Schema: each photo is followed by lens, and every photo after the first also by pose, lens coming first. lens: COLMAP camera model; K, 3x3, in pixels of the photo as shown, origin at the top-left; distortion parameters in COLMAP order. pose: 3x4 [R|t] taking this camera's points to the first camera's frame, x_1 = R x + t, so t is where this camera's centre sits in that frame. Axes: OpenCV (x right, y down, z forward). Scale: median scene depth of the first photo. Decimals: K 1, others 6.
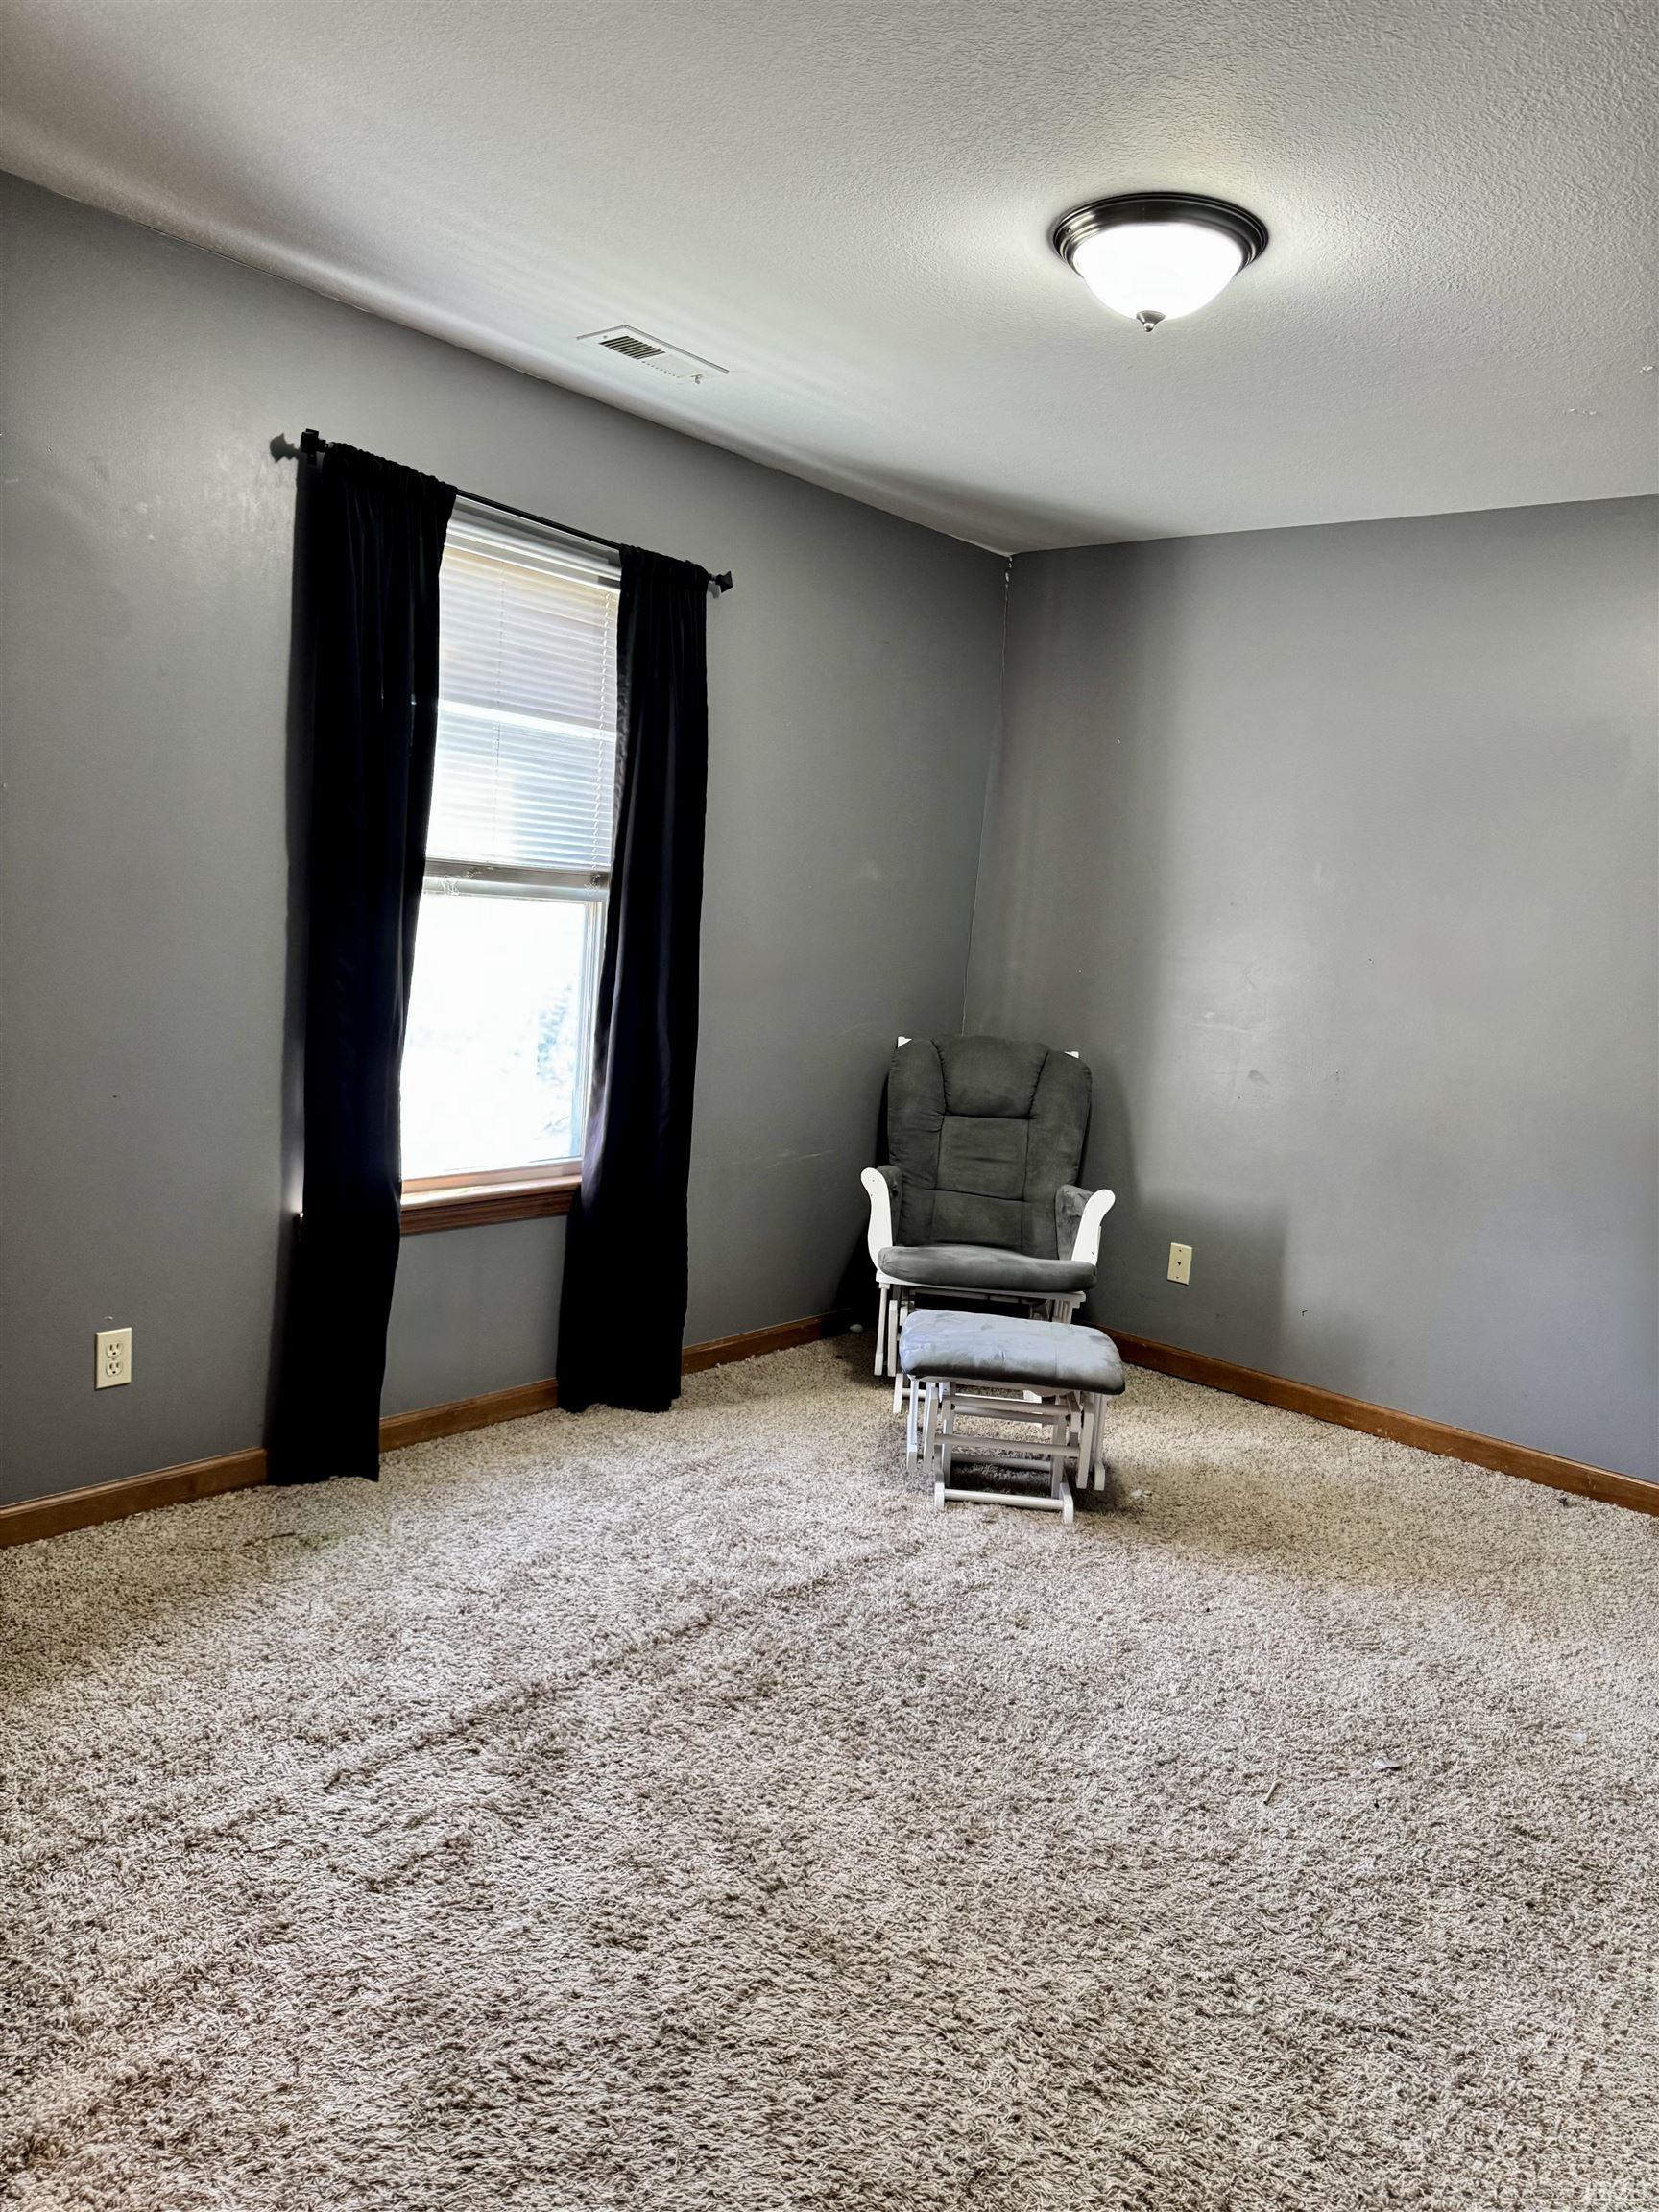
lens RADIAL K [[1562.8, 0, 828.7], [0, 1562.8, 1112.8], [0, 0, 1]] dist [0.141780, -0.250970]
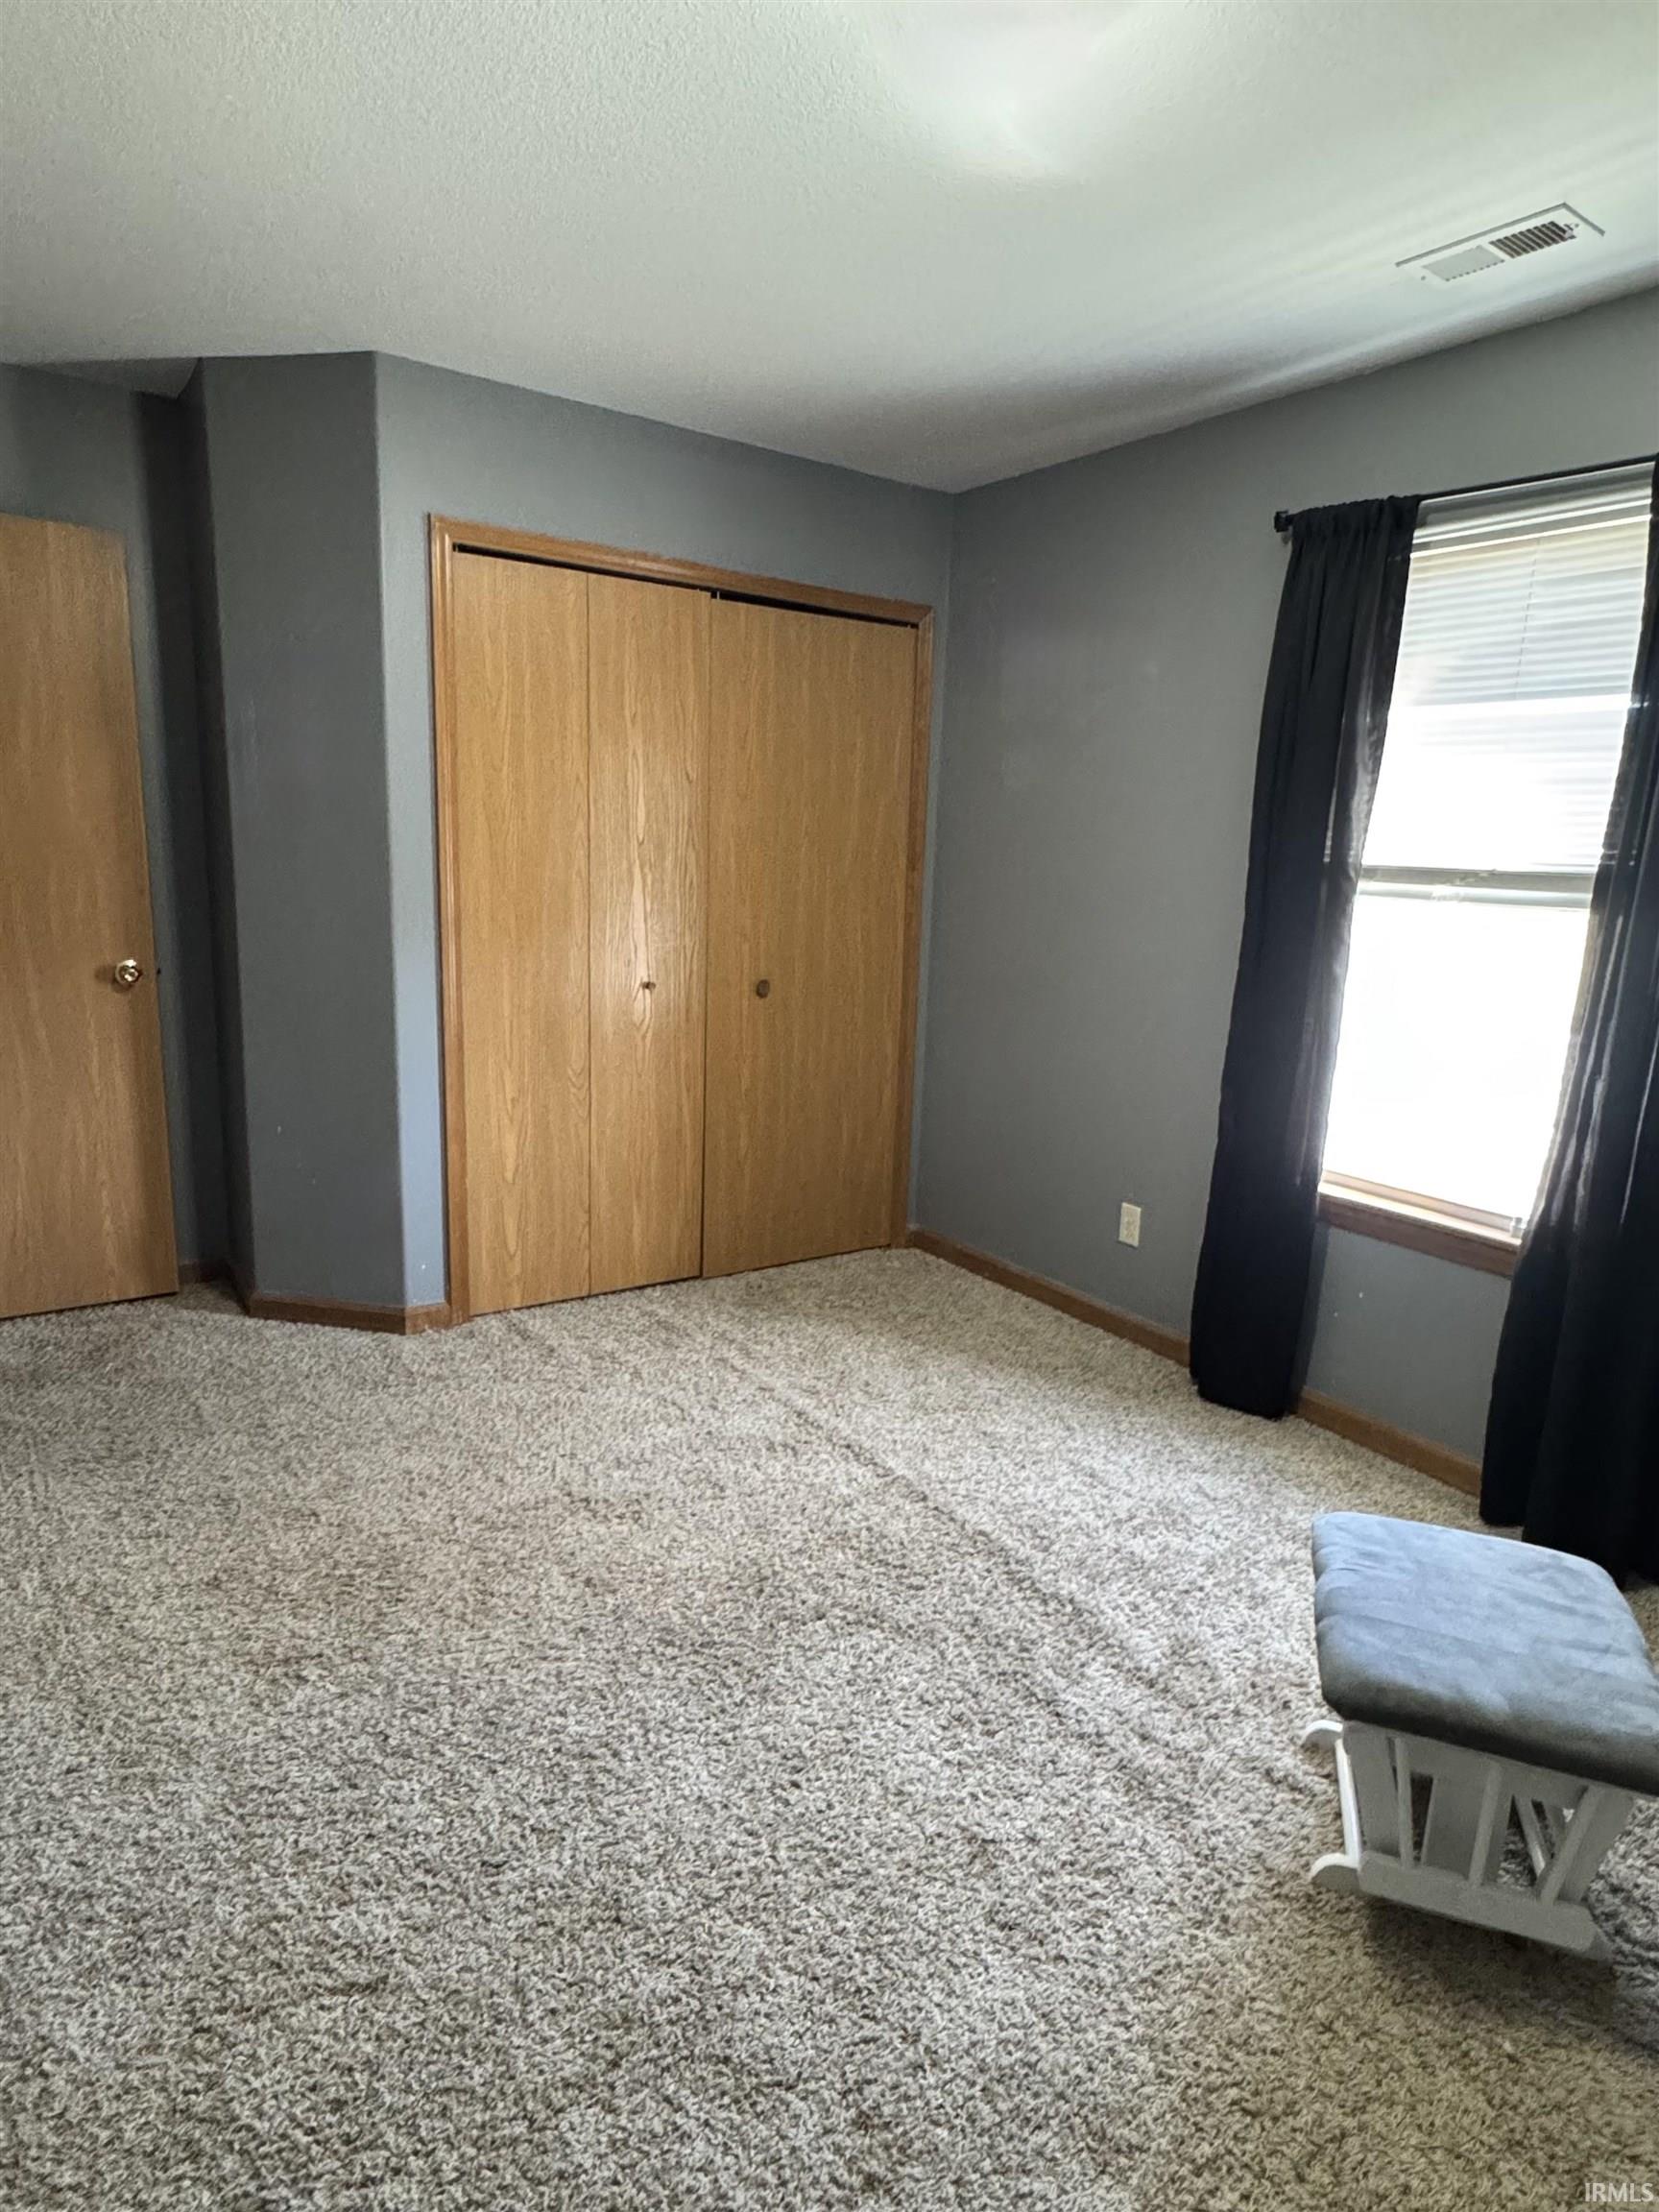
lens RADIAL K [[1248.6, 0, 829.5], [0, 1248.6, 1106.0], [0, 0, 1]] dist [0.000141, 0.000409]
pose [[-0.244987, 0.106054, -0.963708, 0.649648], [-0.189821, 0.969515, 0.154948, -0.069130], [0.950762, 0.220892, -0.217388, 0.892225]]
